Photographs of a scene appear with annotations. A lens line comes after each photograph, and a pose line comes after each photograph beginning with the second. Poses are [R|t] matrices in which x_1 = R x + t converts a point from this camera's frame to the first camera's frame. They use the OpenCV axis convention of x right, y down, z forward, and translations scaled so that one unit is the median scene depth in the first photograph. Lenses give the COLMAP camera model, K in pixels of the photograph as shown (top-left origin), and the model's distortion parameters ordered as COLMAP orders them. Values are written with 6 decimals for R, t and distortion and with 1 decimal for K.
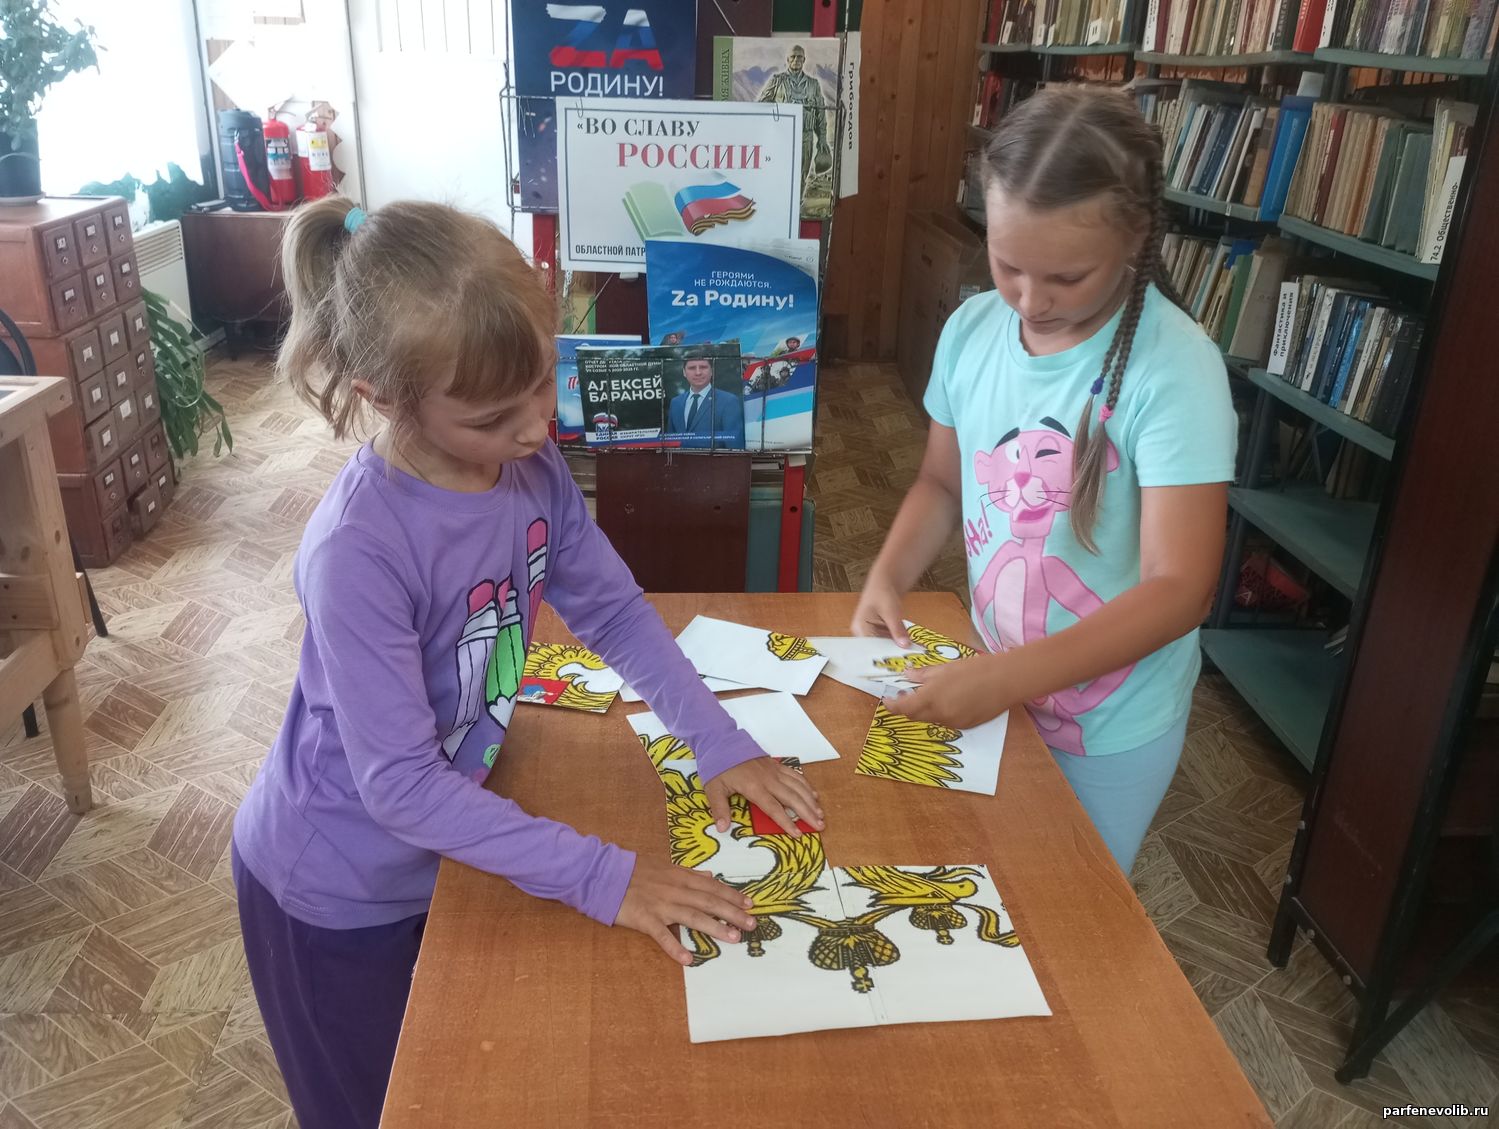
lens RADIAL K [[1200.1, 0, 739.4], [0, 1200.1, 615.8], [0, 0, 1]] dist [0.036653, -0.049131]
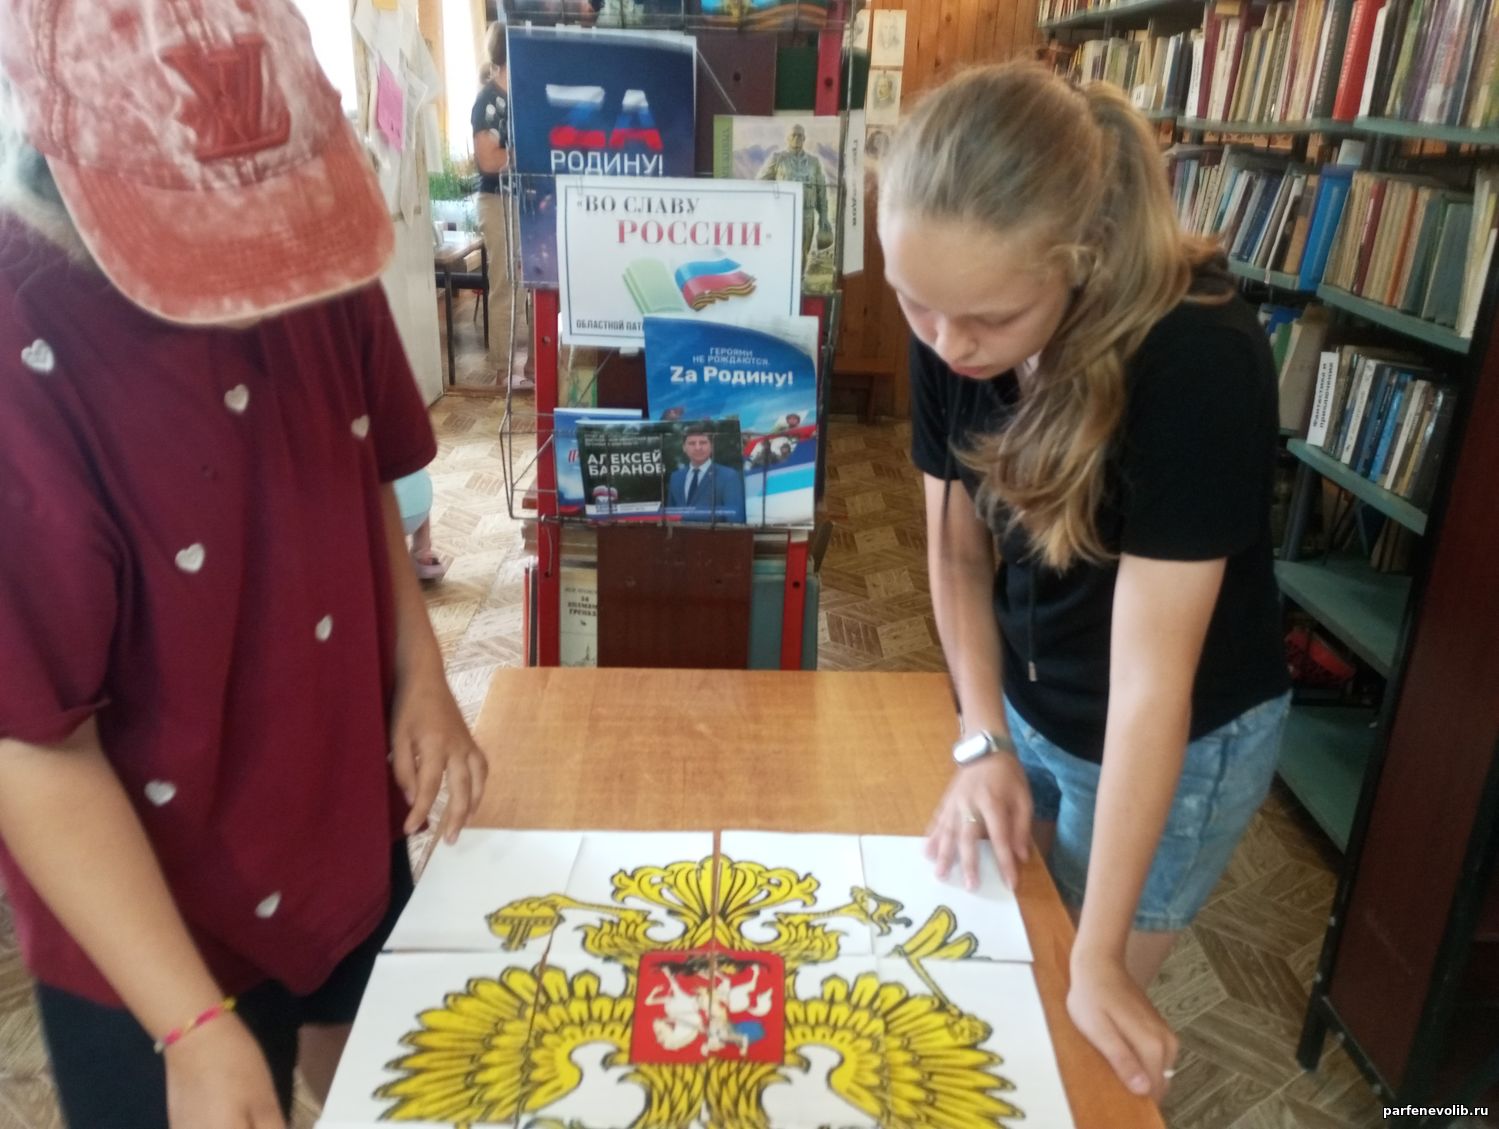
lens RADIAL K [[1200.1, 0, 745.7], [0, 1200.1, 615.7], [0, 0, 1]] dist [0.036653, -0.049131]
pose [[0.998753, 0.018216, -0.046486, 0.051718], [-0.019964, 0.999100, -0.037421, -0.027123], [0.045763, 0.038303, 0.998218, 0.019661]]
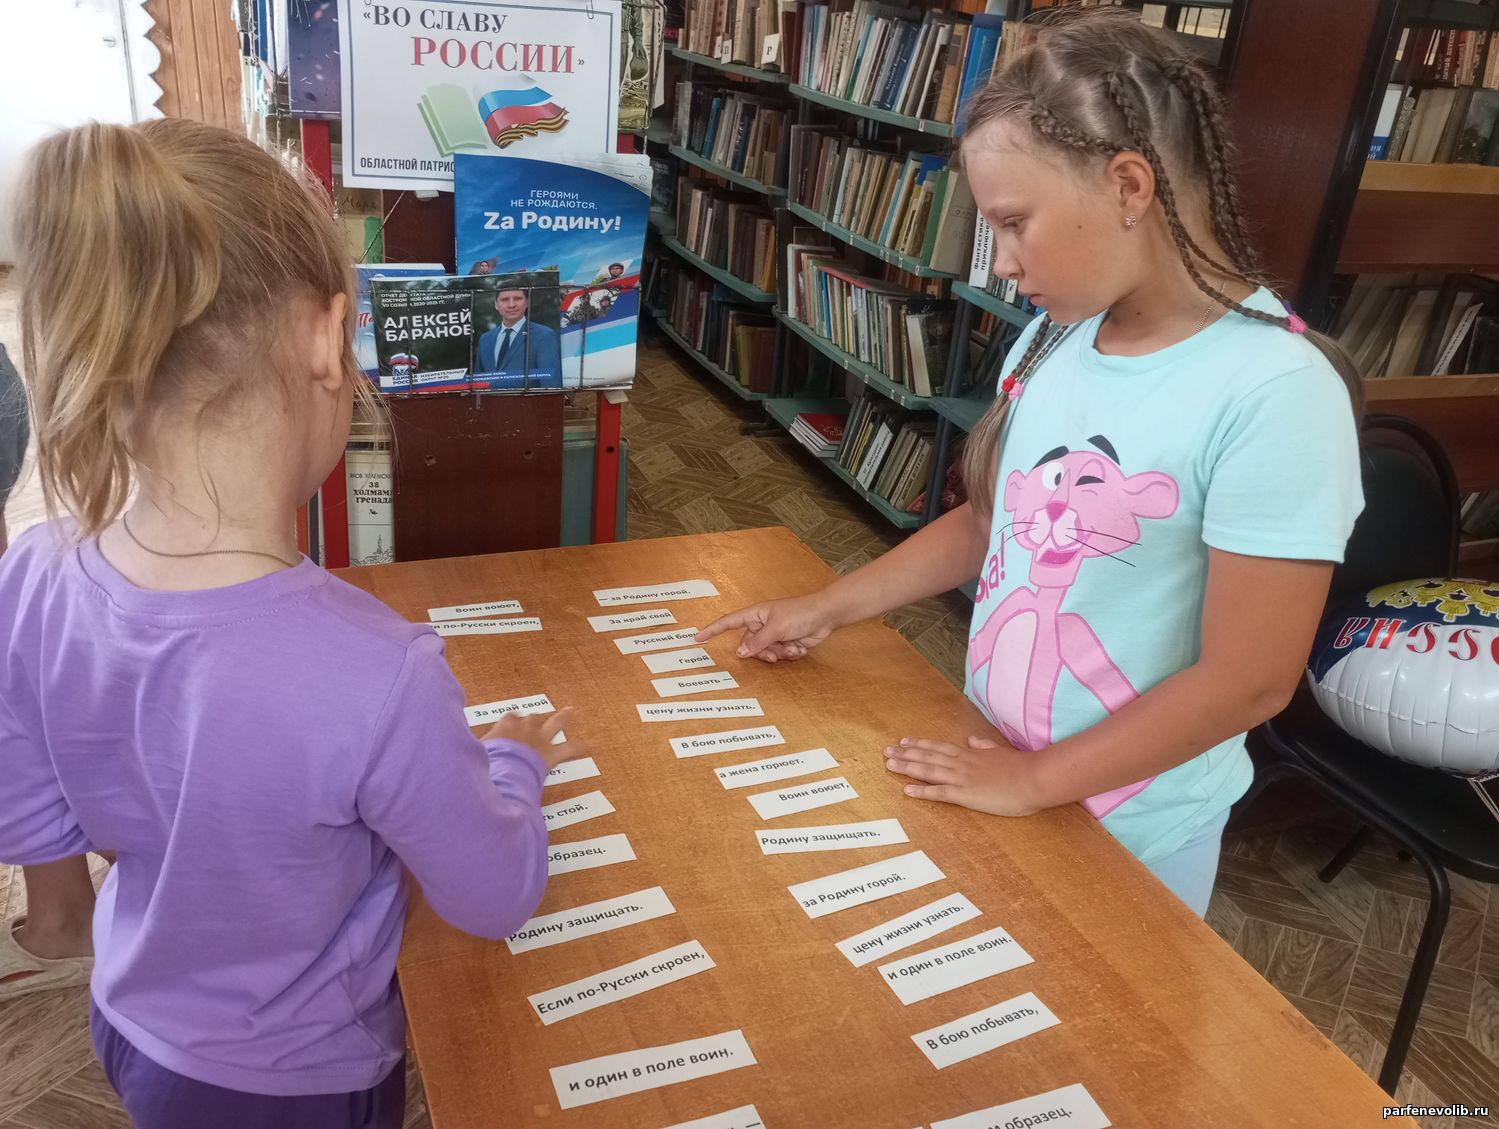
lens RADIAL K [[1200.1, 0, 718.4], [0, 1200.1, 610.0], [0, 0, 1]] dist [0.036653, -0.049131]
pose [[0.949793, -0.102156, 0.295731, -0.170965], [0.082782, 0.993562, 0.077343, -0.031551], [-0.301728, -0.048979, 0.952135, 0.084988]]
